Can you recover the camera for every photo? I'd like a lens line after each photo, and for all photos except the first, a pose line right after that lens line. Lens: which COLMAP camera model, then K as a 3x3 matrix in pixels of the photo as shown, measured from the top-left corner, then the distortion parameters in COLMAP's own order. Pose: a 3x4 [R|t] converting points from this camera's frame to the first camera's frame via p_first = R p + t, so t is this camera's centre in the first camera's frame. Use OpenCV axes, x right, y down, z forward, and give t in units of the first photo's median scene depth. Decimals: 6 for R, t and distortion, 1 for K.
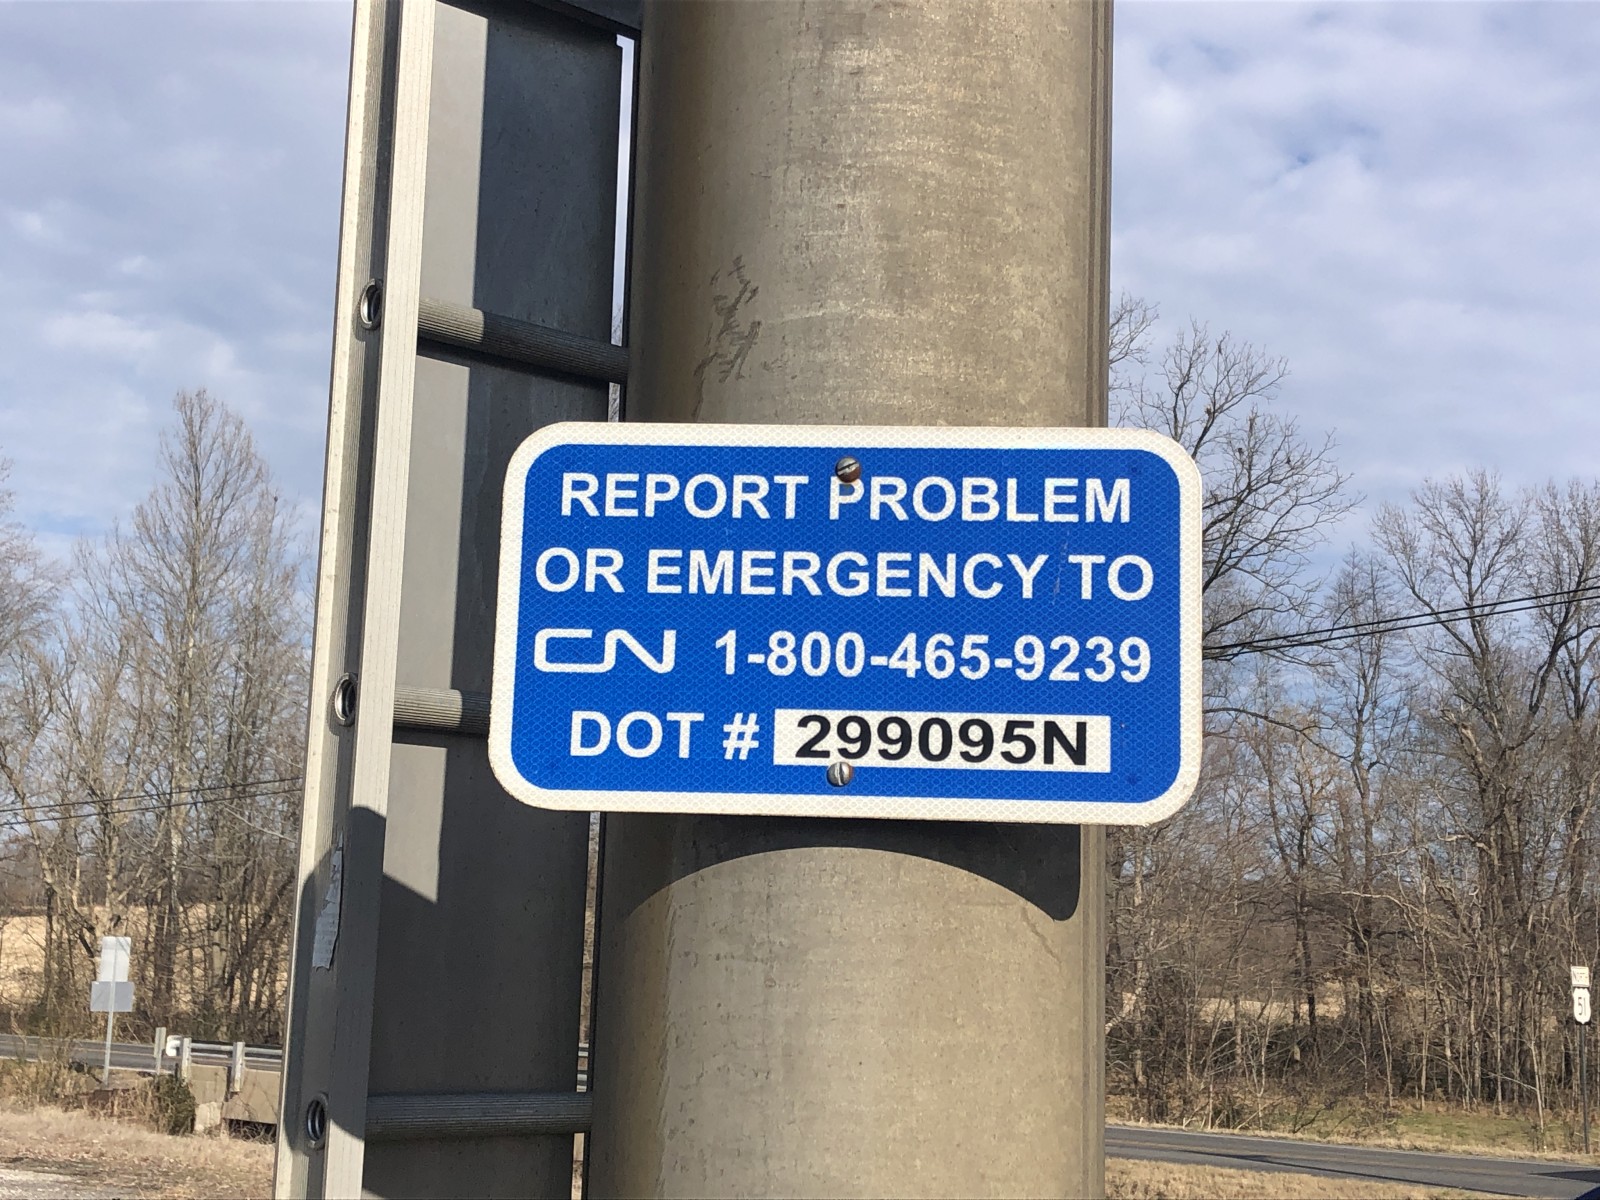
lens RADIAL K [[2254.8, 0, 800.0], [0, 2254.8, 600.0], [0, 0, 1]] dist [0.102959, -0.007874]
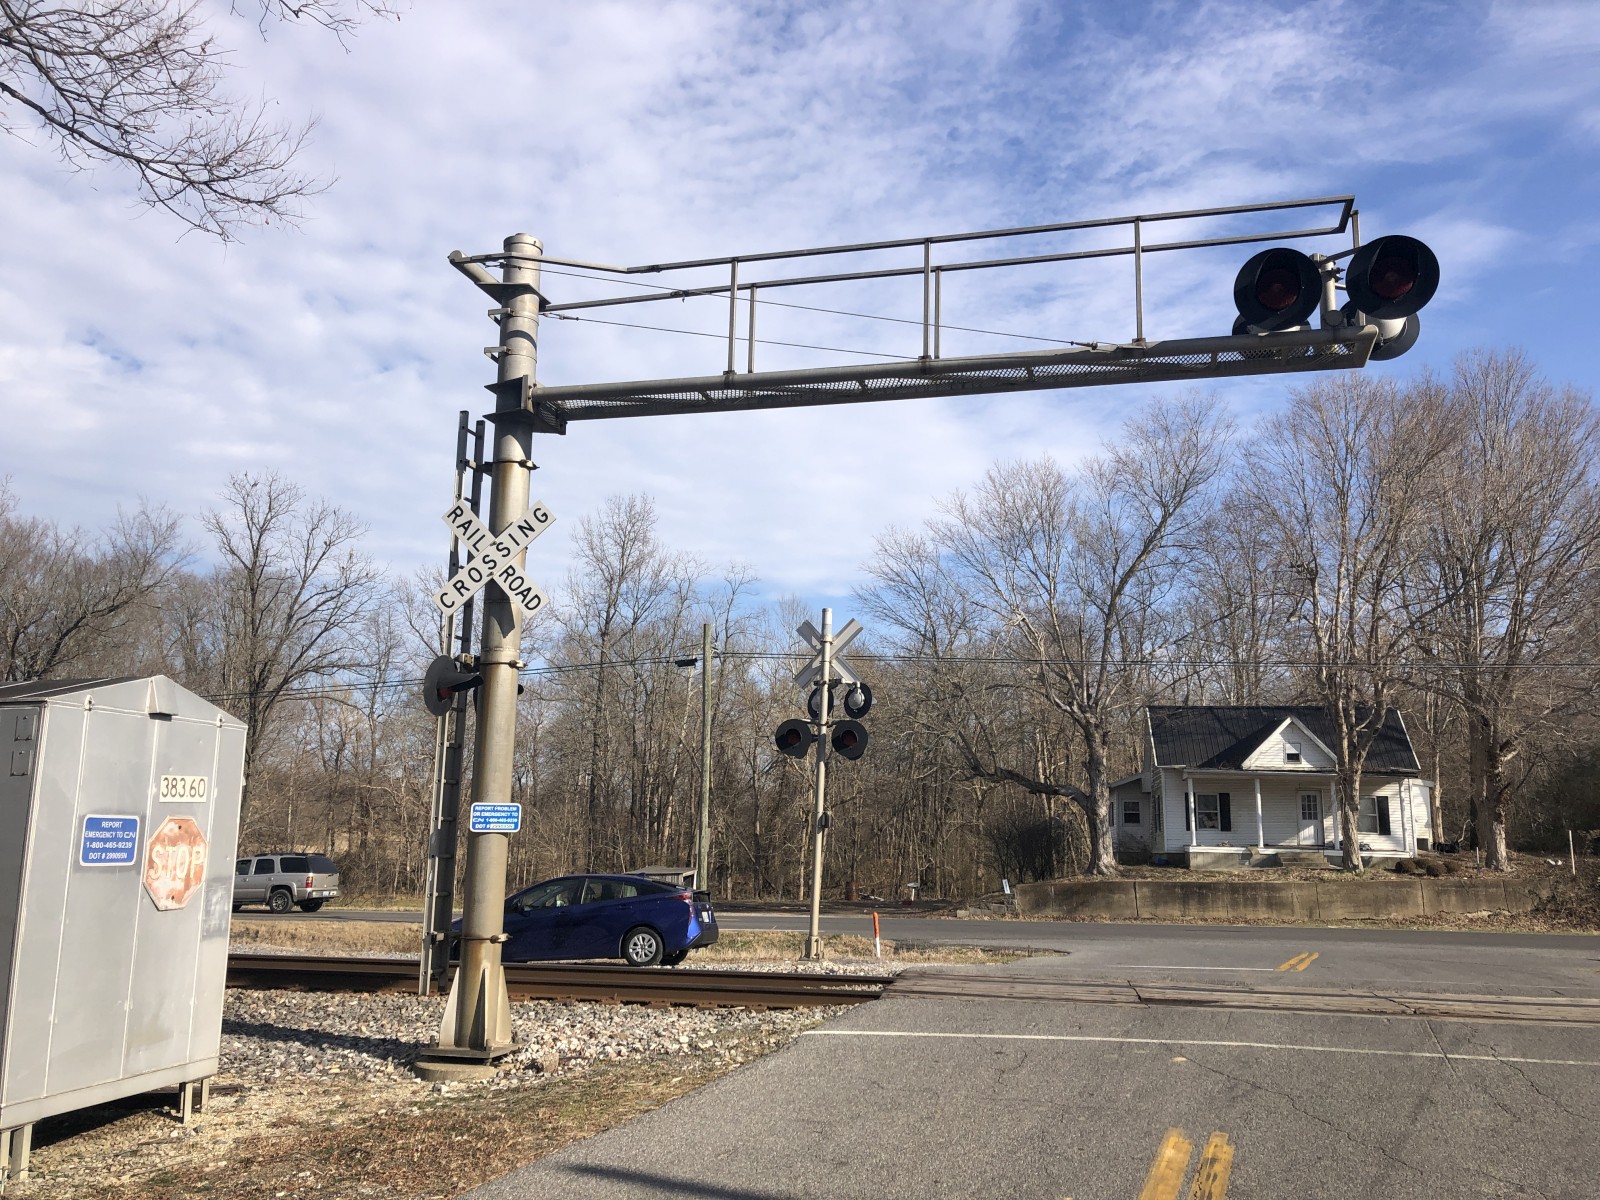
lens RADIAL K [[1310.2, 0, 800.0], [0, 1310.2, 600.0], [0, 0, 1]] dist [0.115516, -0.112956]
pose [[0.843831, 0.080896, 0.530476, -0.049800], [-0.077838, 0.996568, -0.028157, -0.021908], [-0.530933, -0.017531, 0.847232, -0.121360]]
